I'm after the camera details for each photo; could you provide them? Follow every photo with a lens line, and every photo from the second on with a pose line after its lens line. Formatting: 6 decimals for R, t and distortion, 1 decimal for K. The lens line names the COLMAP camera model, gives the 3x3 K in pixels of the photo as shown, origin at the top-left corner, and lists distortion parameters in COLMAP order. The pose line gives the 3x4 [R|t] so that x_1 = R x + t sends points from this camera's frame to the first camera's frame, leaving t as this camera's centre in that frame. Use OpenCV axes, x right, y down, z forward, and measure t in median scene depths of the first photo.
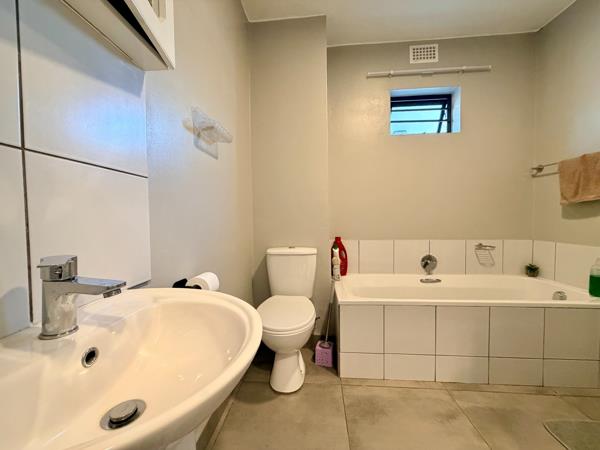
lens RADIAL K [[239.9, 0, 300.8], [0, 239.9, 224.6], [0, 0, 1]] dist [0.002383, 0.000279]
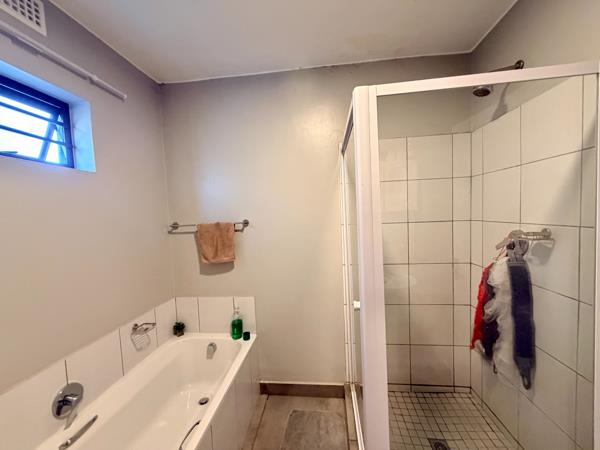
lens RADIAL K [[239.9, 0, 301.0], [0, 239.9, 225.4], [0, 0, 1]] dist [0.002383, 0.000279]
pose [[0.011619, -0.041120, 0.999087, 0.008335], [0.078265, 0.996126, 0.040088, -0.228830], [-0.996865, 0.077728, 0.014792, 0.454774]]
